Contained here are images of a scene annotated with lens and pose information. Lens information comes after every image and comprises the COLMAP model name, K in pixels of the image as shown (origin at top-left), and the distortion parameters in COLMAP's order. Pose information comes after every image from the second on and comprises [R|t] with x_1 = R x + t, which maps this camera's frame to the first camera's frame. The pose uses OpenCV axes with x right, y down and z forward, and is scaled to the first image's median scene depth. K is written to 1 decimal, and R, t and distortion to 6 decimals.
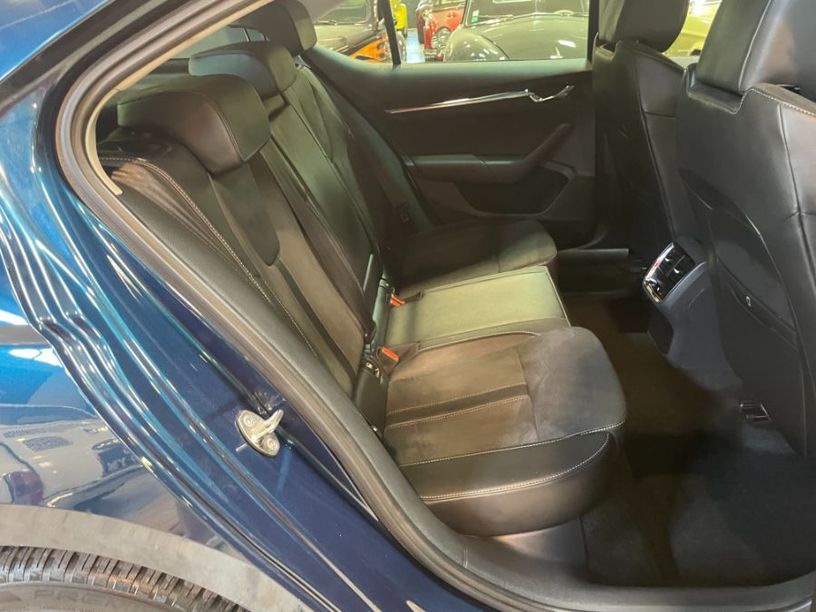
lens RADIAL K [[621.5, 0, 409.0], [0, 621.5, 294.1], [0, 0, 1]] dist [0.108422, -0.150296]
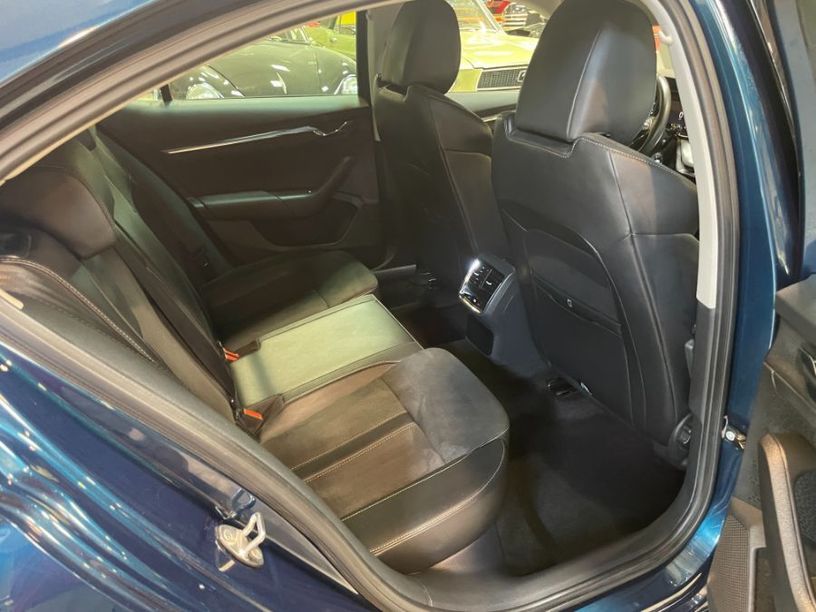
lens RADIAL K [[621.5, 0, 409.0], [0, 621.5, 294.1], [0, 0, 1]] dist [0.108422, -0.150296]
pose [[0.887015, -0.152692, 0.435763, -0.208305], [0.161188, 0.986766, 0.017659, -0.061562], [-0.432692, 0.054576, 0.899888, 0.037021]]
